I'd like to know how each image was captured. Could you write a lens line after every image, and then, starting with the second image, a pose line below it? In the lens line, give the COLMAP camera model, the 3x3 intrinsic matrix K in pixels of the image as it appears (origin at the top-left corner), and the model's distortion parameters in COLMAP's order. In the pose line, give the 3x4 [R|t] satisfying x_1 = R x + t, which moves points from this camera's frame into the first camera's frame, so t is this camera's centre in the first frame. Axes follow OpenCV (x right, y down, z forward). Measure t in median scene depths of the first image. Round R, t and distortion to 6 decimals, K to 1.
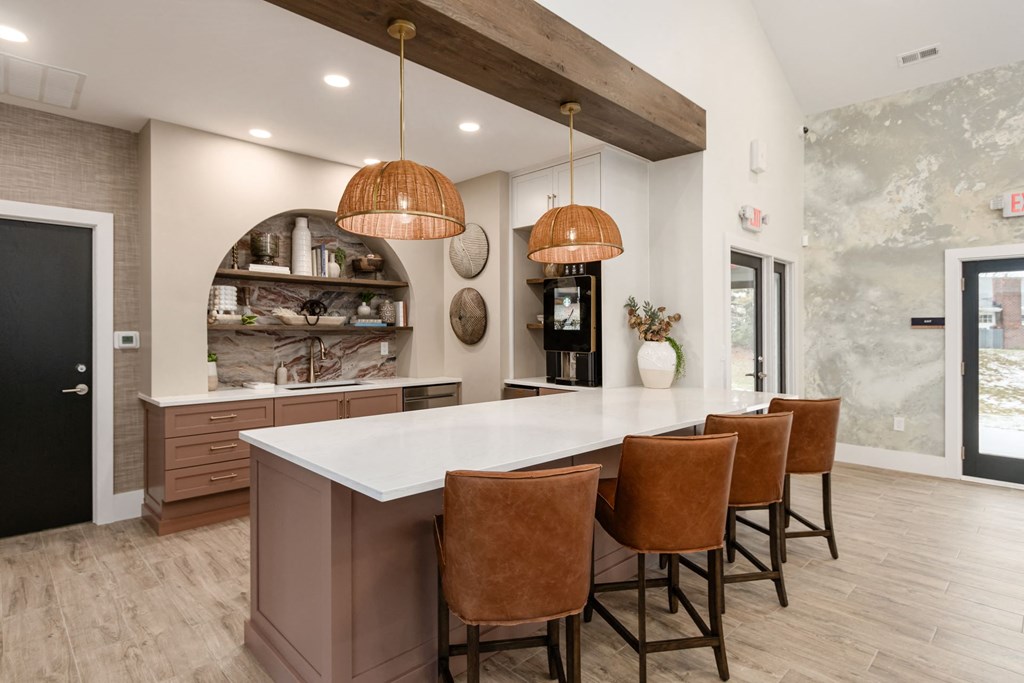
lens RADIAL K [[540.2, 0, 512.5], [0, 540.2, 323.8], [0, 0, 1]] dist [0.005175, -0.005470]
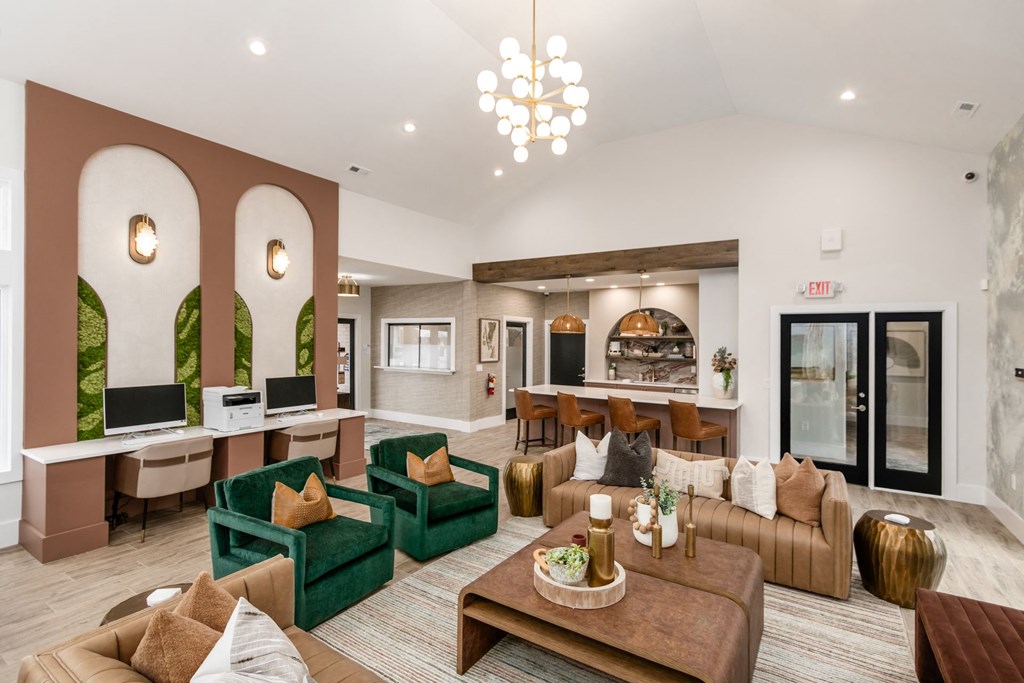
lens RADIAL K [[479.0, 0, 507.8], [0, 479.0, 327.2], [0, 0, 1]] dist [0.000133, -0.001362]
pose [[0.210995, -0.029622, -0.977038, 1.450098], [-0.000675, 0.999536, -0.030450, -0.059370], [0.977487, 0.007084, 0.210877, -0.029245]]
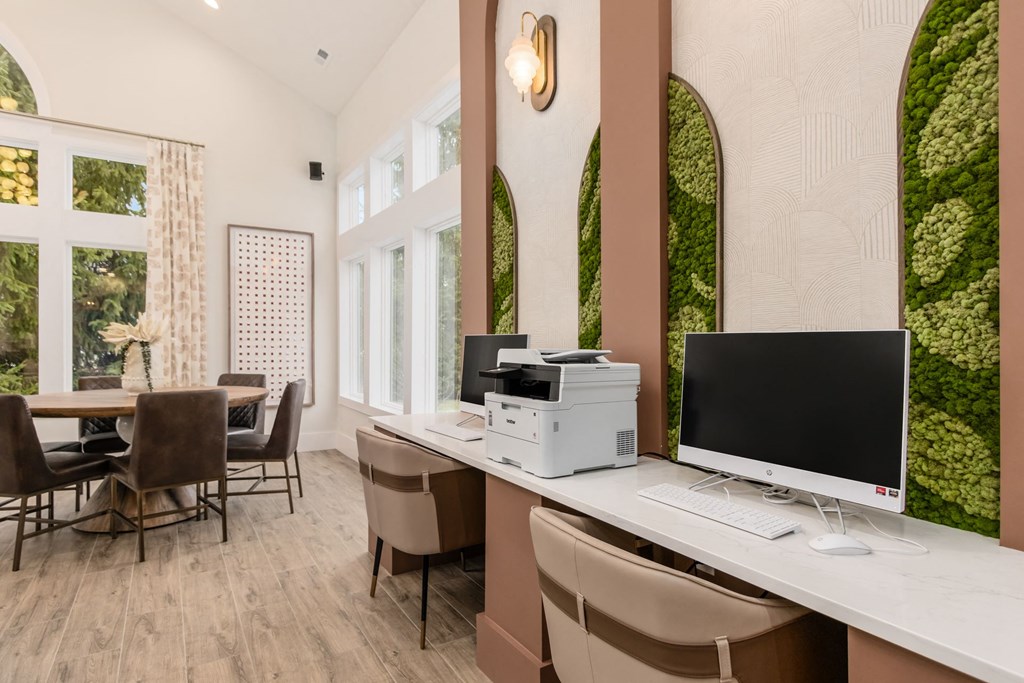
lens RADIAL K [[555.8, 0, 514.4], [0, 555.8, 345.5], [0, 0, 1]] dist [0.013138, -0.005979]
pose [[-0.976367, -0.012779, 0.215739, 0.275414], [-0.013231, 0.999912, -0.000649, 0.035113], [-0.215712, -0.003488, -0.976451, 0.039467]]
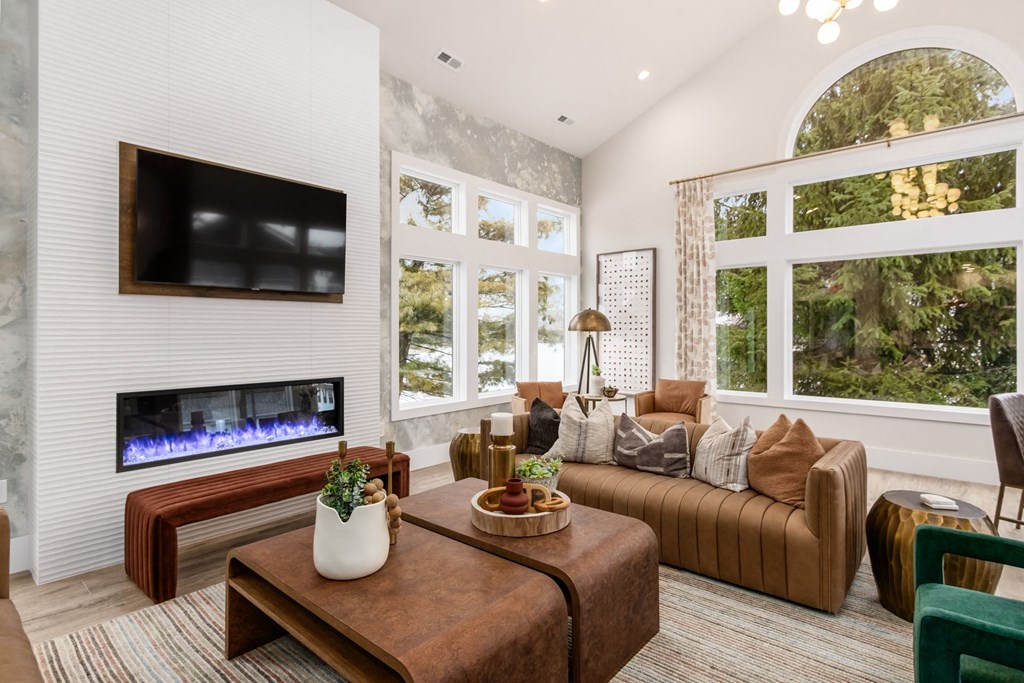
lens RADIAL K [[521.6, 0, 506.6], [0, 521.6, 324.3], [0, 0, 1]] dist [0.001817, -0.003109]
pose [[-0.072561, 0.008203, 0.997330, 0.505563], [-0.007651, 0.999932, -0.008781, 0.013146], [-0.997335, -0.008267, -0.072494, 0.190481]]
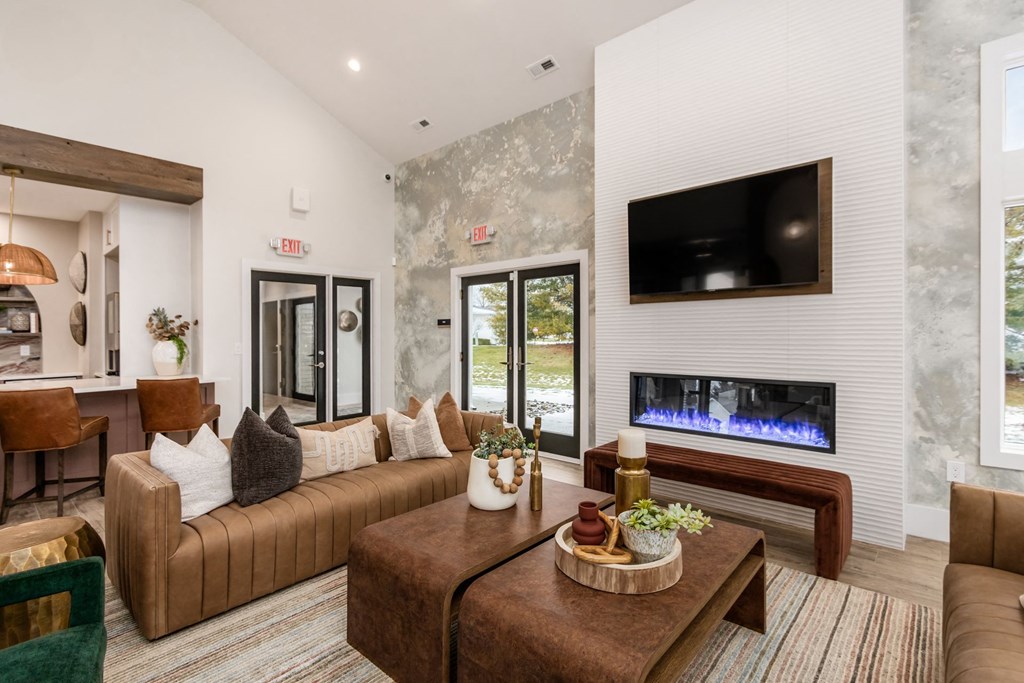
lens RADIAL K [[479.0, 0, 510.5], [0, 479.0, 327.9], [0, 0, 1]] dist [0.000133, -0.001362]
pose [[0.997326, -0.017331, 0.070990, 0.889246], [0.017220, 0.999849, 0.002164, 0.010803], [-0.071017, -0.000935, 0.997475, -0.208683]]
